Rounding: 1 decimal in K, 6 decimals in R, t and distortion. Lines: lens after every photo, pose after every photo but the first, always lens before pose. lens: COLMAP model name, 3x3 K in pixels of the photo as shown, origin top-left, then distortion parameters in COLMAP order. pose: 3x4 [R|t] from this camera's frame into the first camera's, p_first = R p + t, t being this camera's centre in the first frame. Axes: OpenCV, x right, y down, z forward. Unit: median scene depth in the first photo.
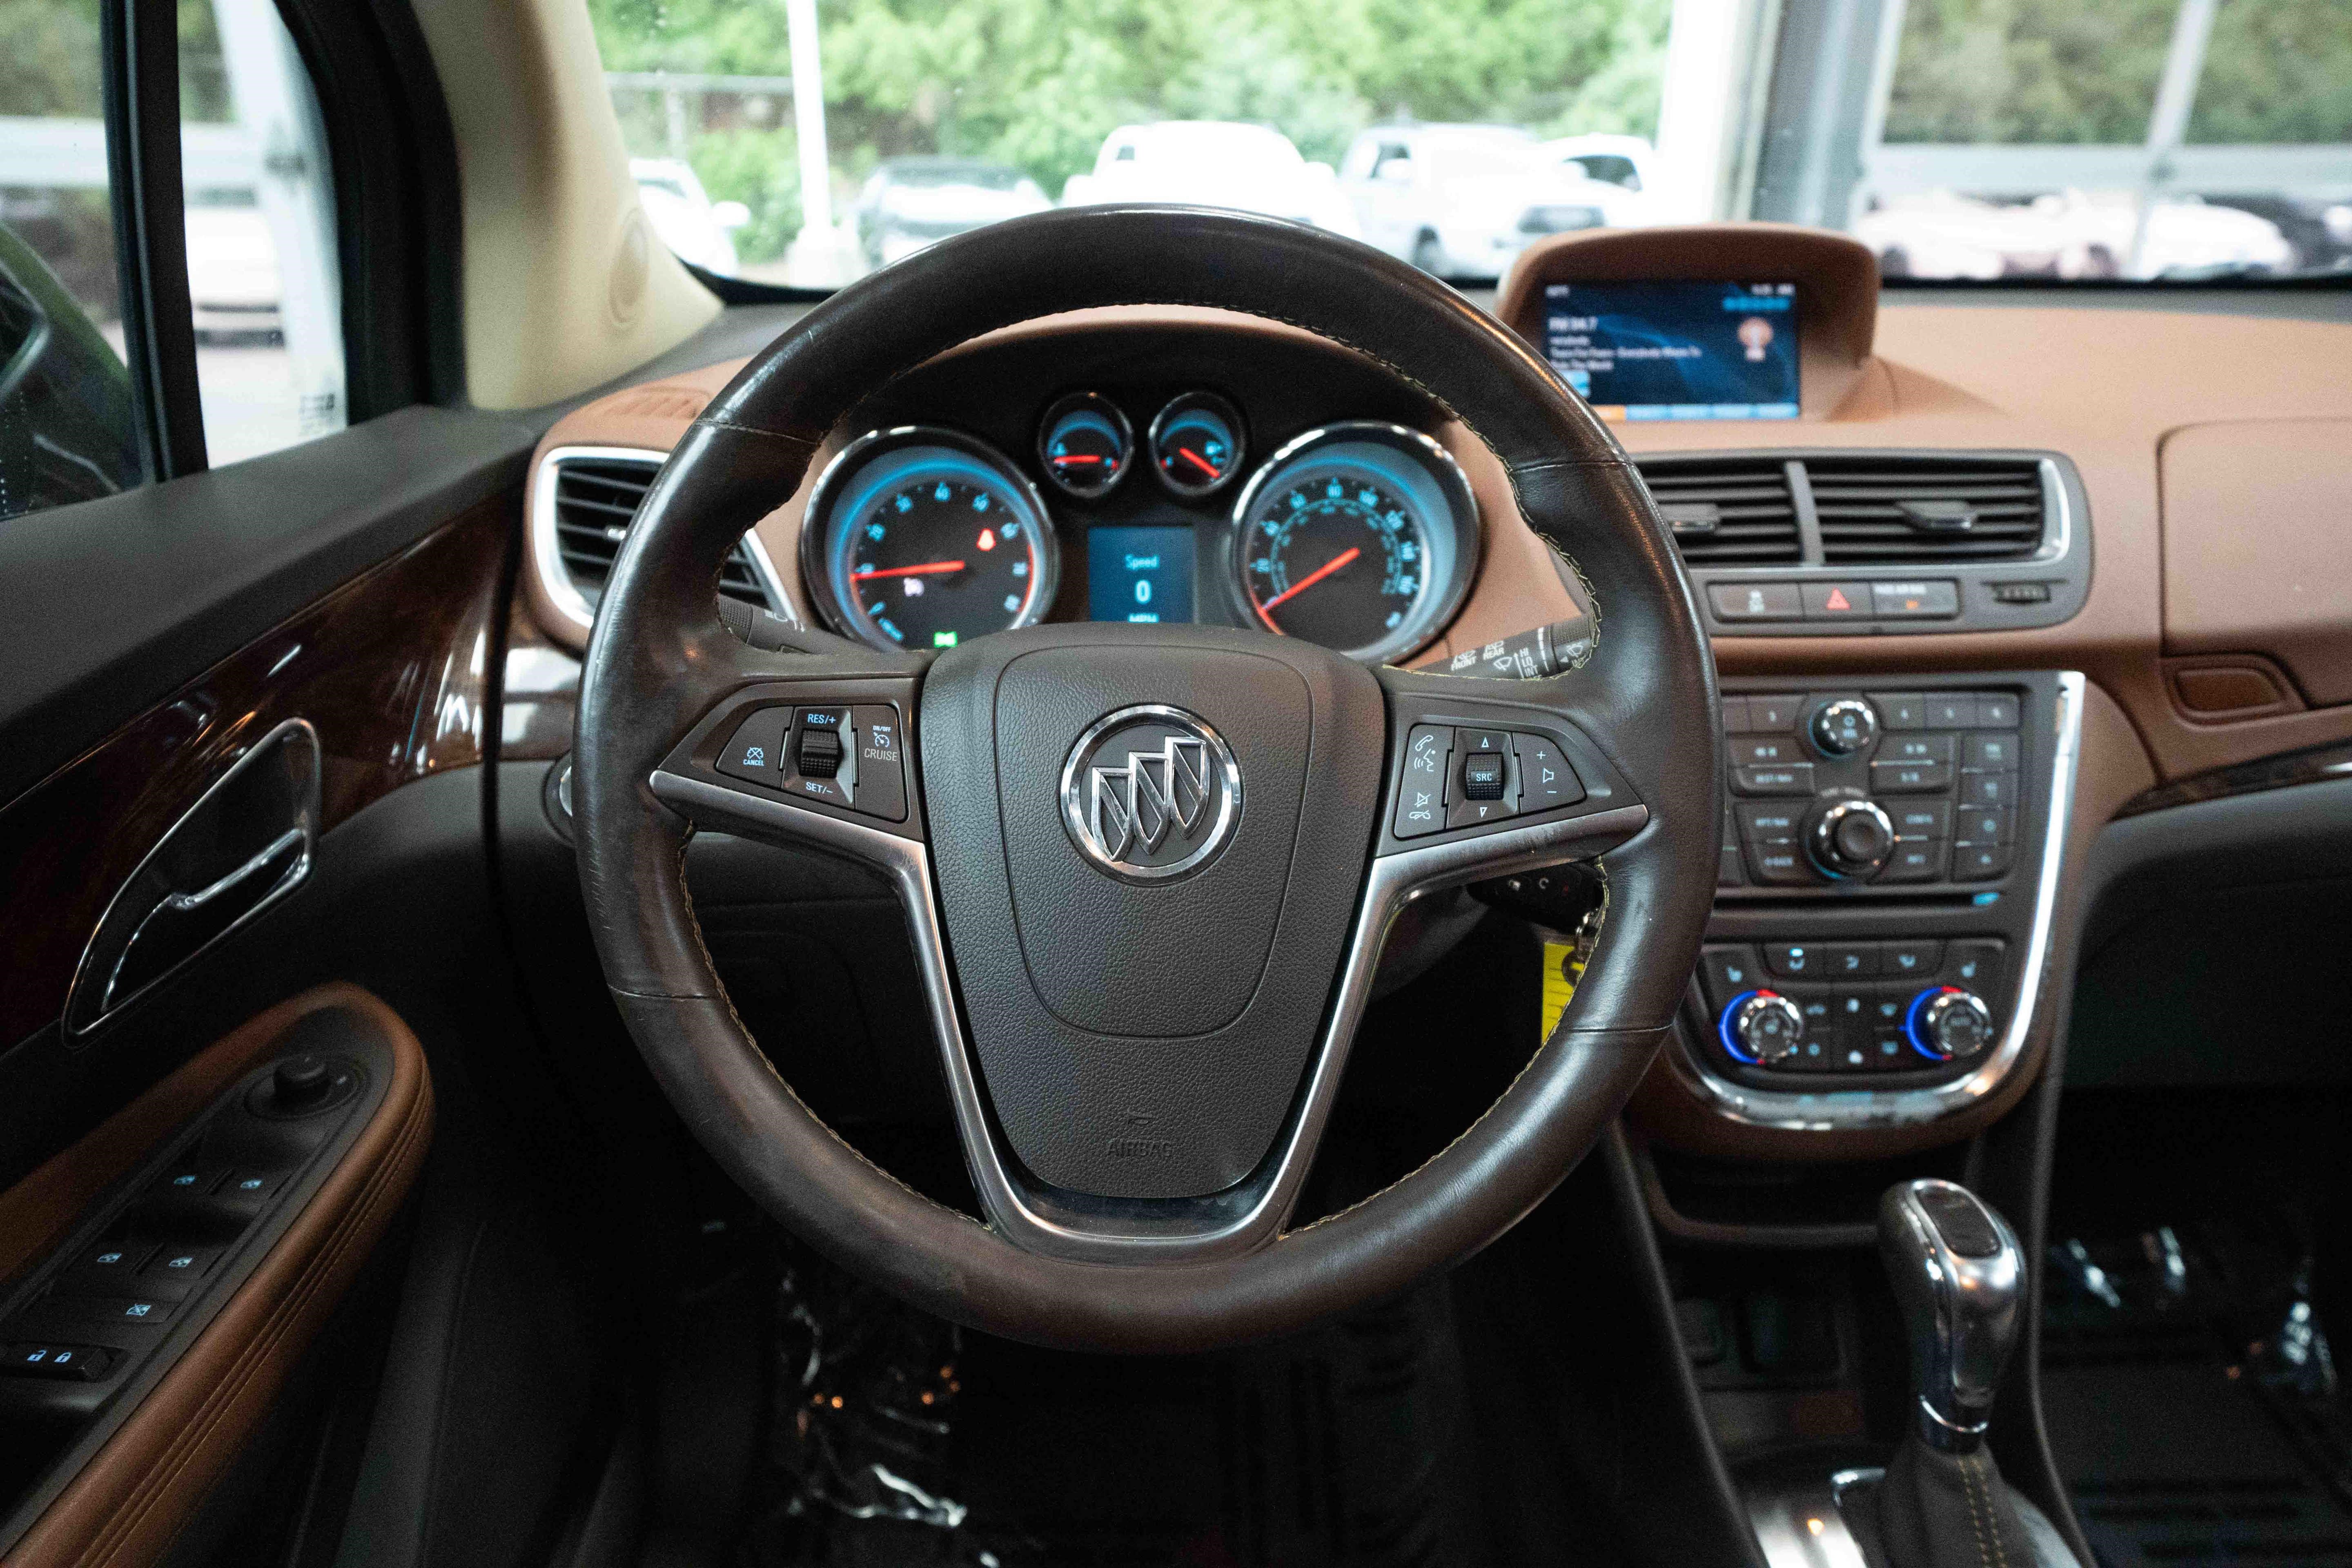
lens RADIAL K [[1487.3, 0, 1176.0], [0, 1487.3, 784.0], [0, 0, 1]] dist [0.000572, -0.002527]
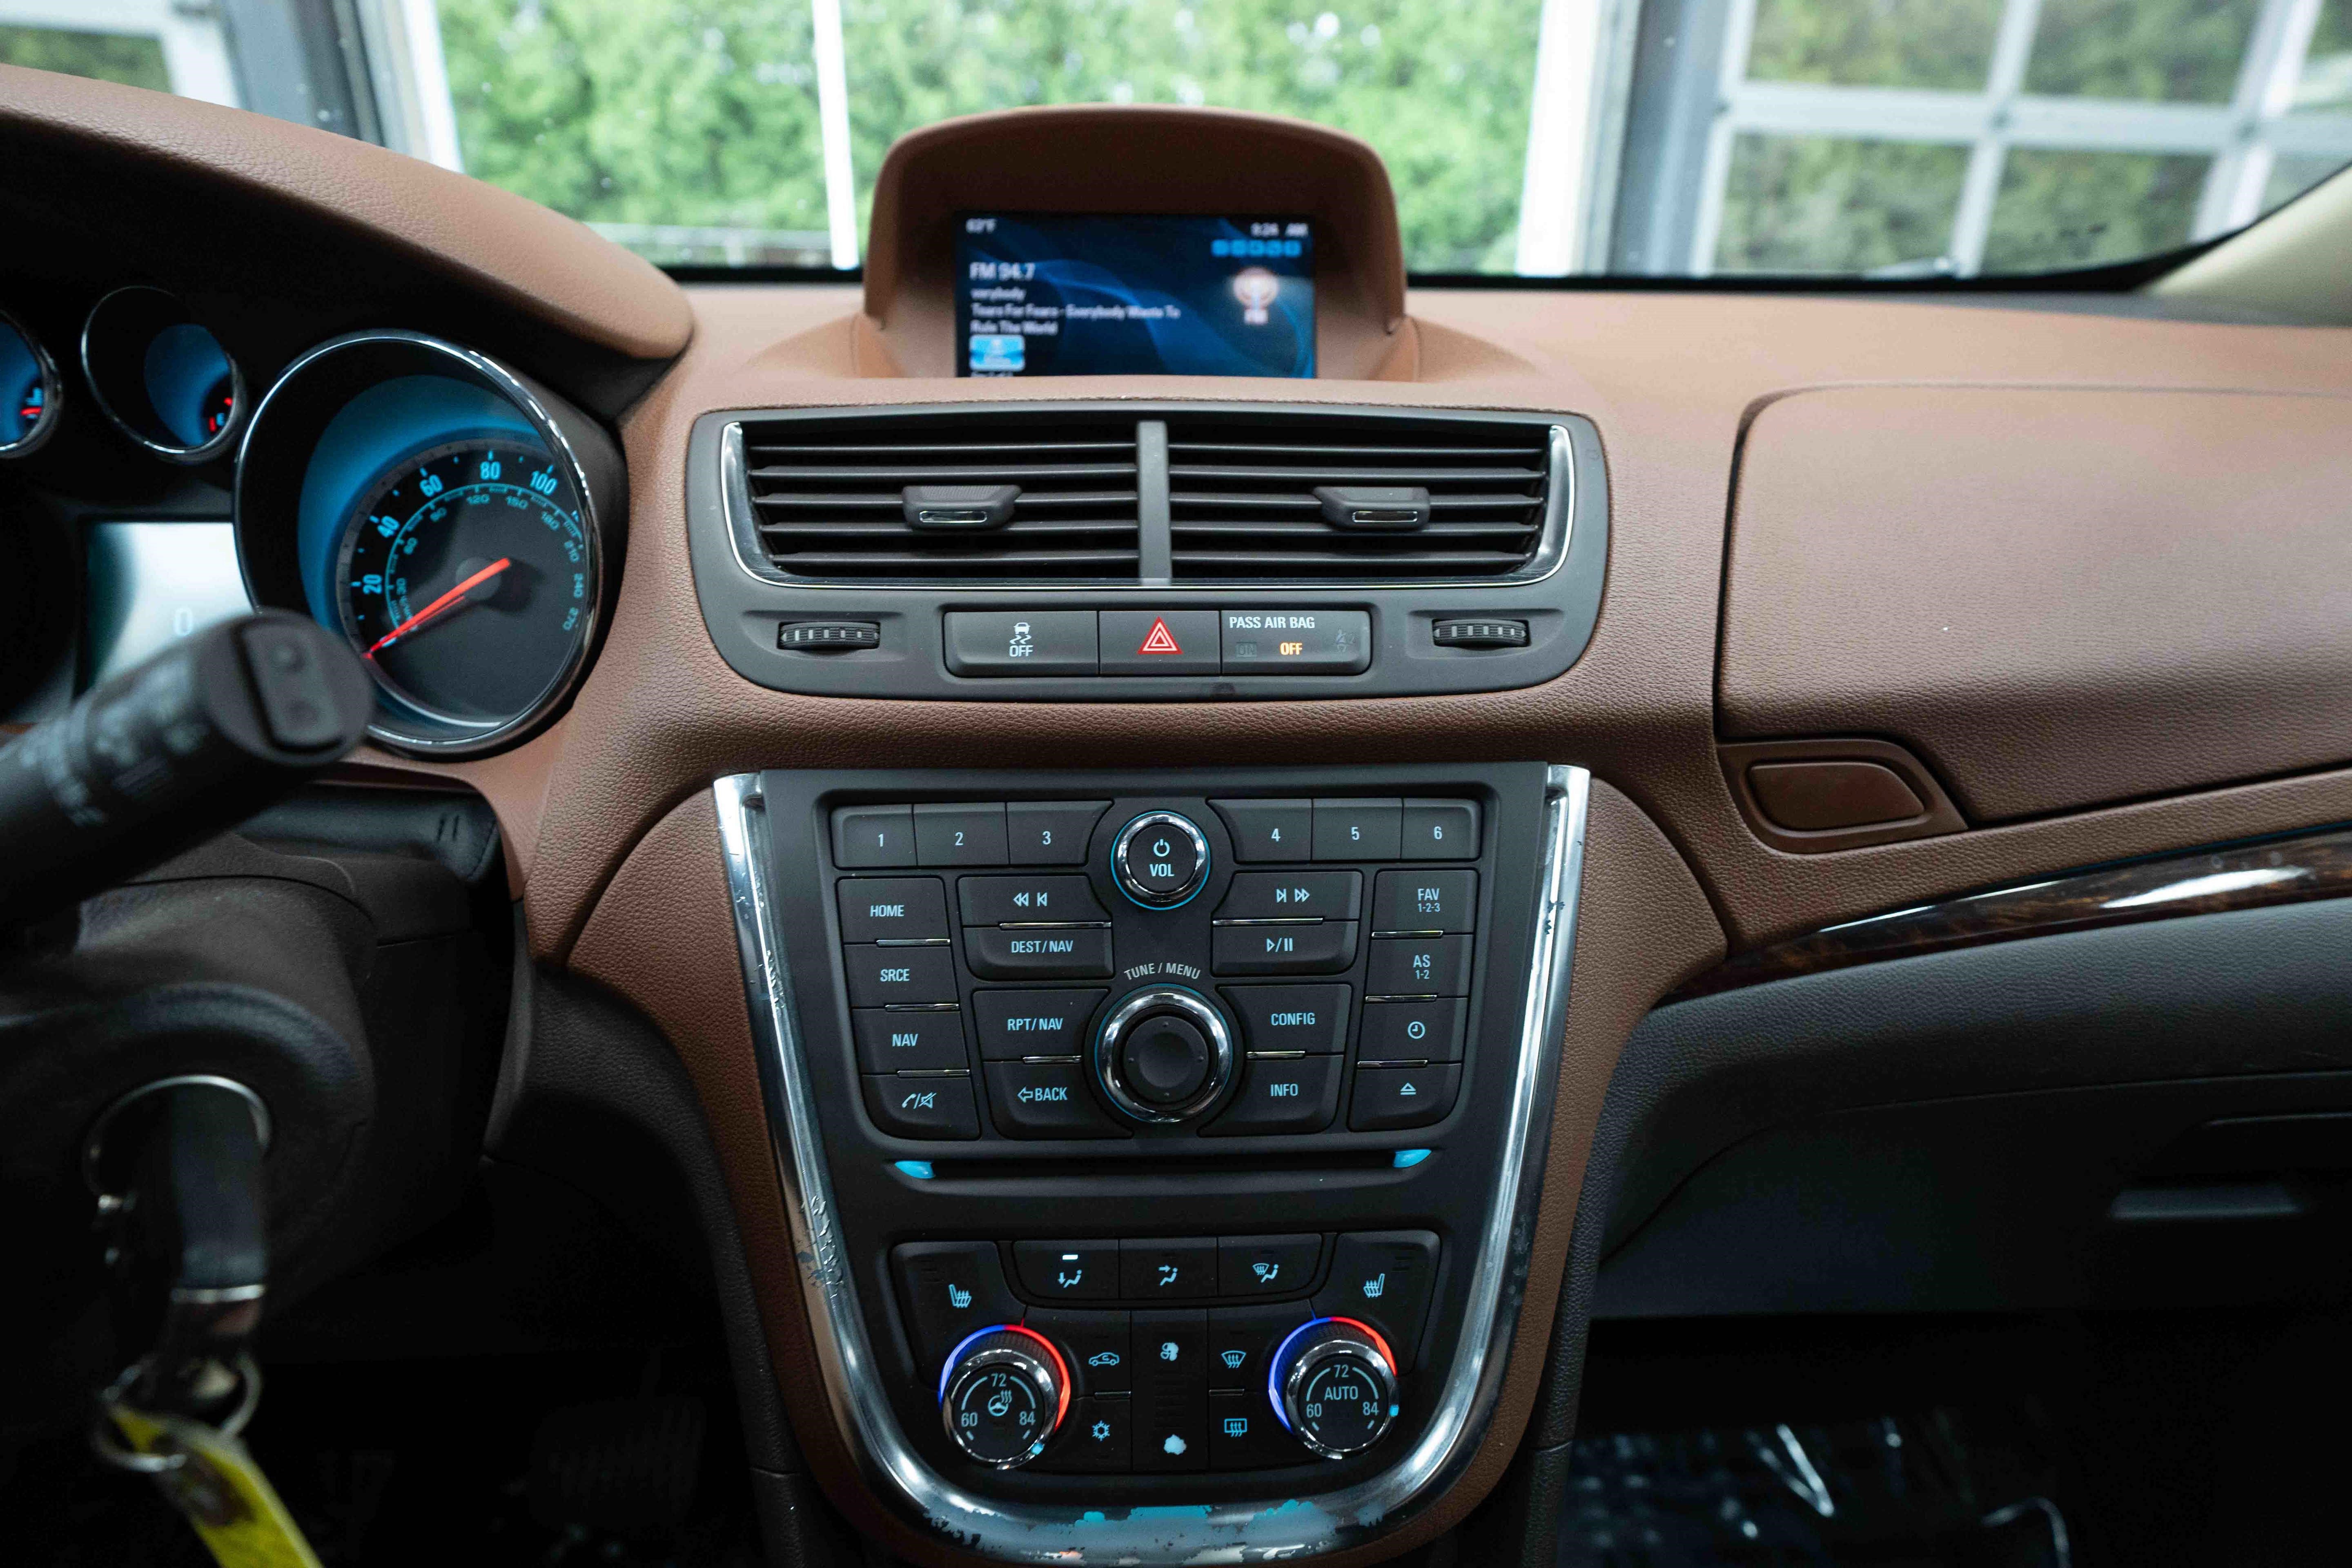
lens RADIAL K [[1284.5, 0, 1176.0], [0, 1284.5, 784.0], [0, 0, 1]] dist [0.001916, 0.000759]
pose [[0.999693, 0.007662, 0.023558, 0.428878], [-0.006744, 0.999225, -0.038786, -0.046030], [-0.023837, 0.038615, 0.998970, 0.486293]]
